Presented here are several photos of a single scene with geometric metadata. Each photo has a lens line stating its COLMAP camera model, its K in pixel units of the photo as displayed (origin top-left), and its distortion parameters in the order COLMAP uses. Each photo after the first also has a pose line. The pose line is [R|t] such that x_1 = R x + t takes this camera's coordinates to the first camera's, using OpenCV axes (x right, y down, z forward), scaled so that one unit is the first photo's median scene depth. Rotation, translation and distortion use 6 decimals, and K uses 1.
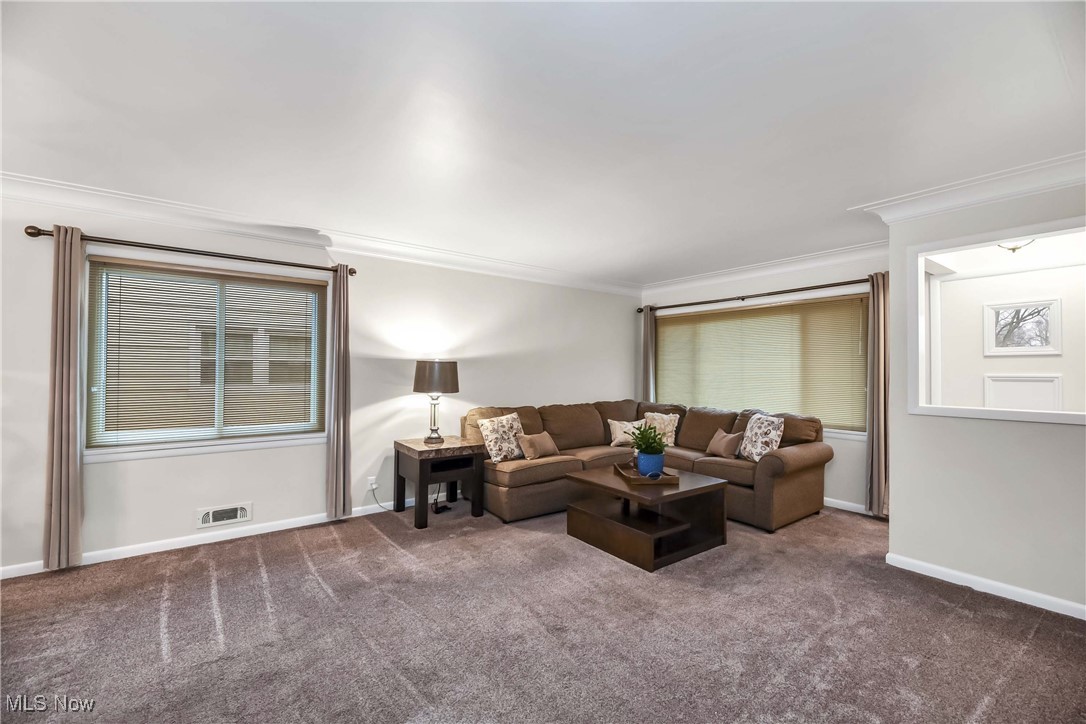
lens RADIAL K [[470.6, 0, 543.0], [0, 470.6, 362.0], [0, 0, 1]] dist [-0.000462, -0.000125]
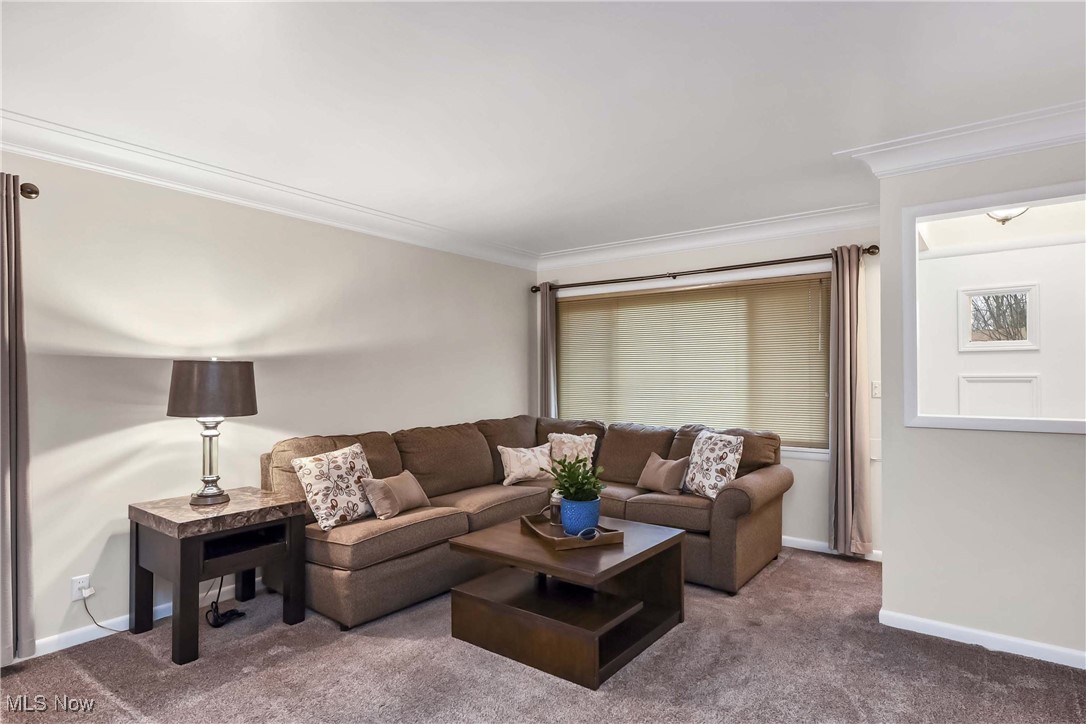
lens RADIAL K [[582.9, 0, 548.1], [0, 582.9, 371.8], [0, 0, 1]] dist [0.004113, 0.000340]
pose [[0.956650, -0.009157, 0.291097, -0.044533], [0.005253, 0.999886, 0.014188, 0.003579], [-0.291194, -0.012044, 0.956588, 0.207046]]
